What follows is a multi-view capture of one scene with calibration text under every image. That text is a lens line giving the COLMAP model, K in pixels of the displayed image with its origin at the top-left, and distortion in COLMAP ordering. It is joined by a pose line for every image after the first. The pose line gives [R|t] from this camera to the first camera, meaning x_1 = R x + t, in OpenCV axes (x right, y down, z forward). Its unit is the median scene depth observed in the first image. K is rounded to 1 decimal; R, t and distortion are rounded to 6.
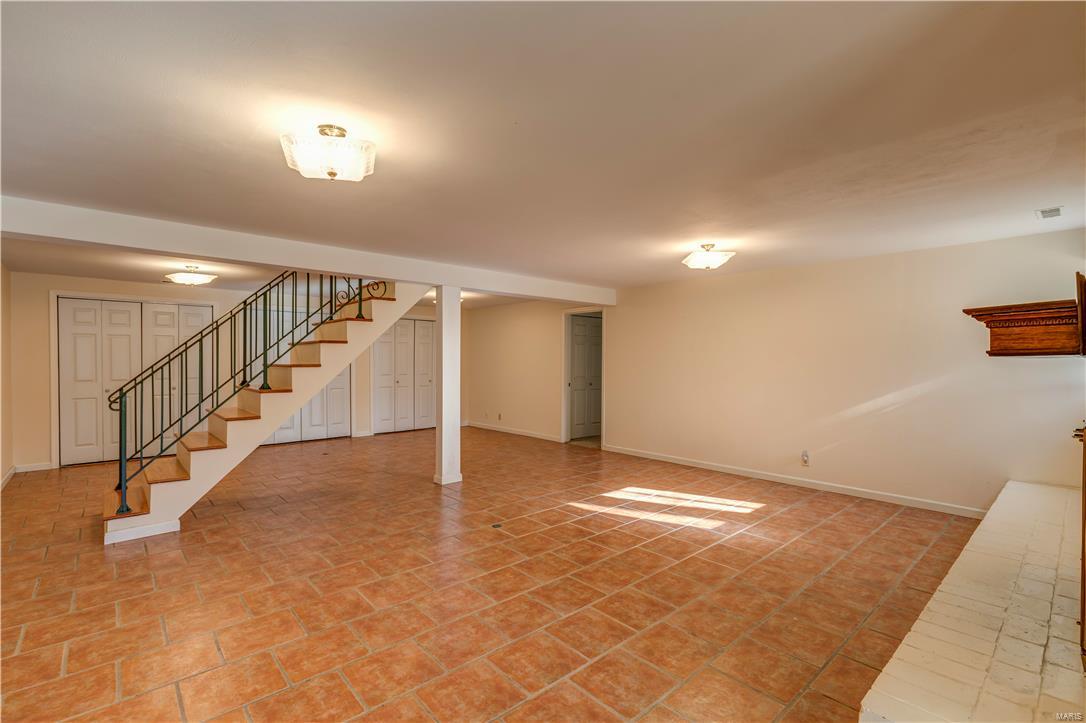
lens RADIAL K [[488.3, 0, 542.7], [0, 488.3, 361.4], [0, 0, 1]] dist [0.004298, 0.000271]
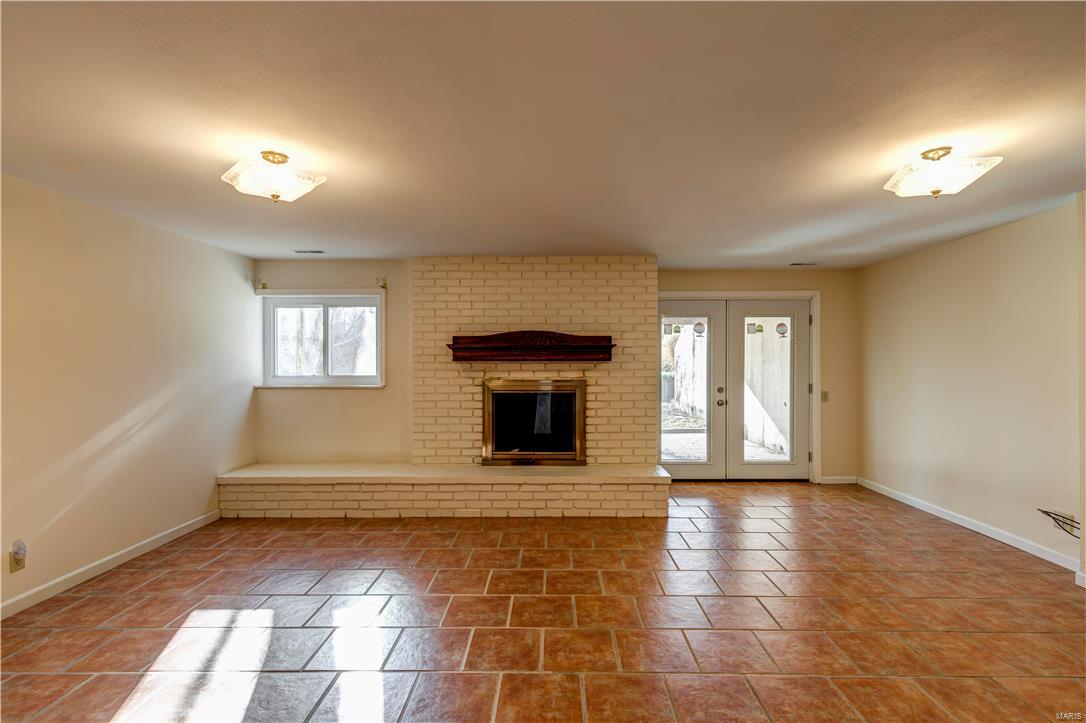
lens RADIAL K [[488.3, 0, 545.2], [0, 488.3, 359.9], [0, 0, 1]] dist [0.004298, 0.000271]
pose [[-0.733218, 0.001454, 0.679992, -0.351012], [0.004144, 0.999989, 0.002330, -0.012921], [-0.679981, 0.004526, -0.733215, 1.562723]]
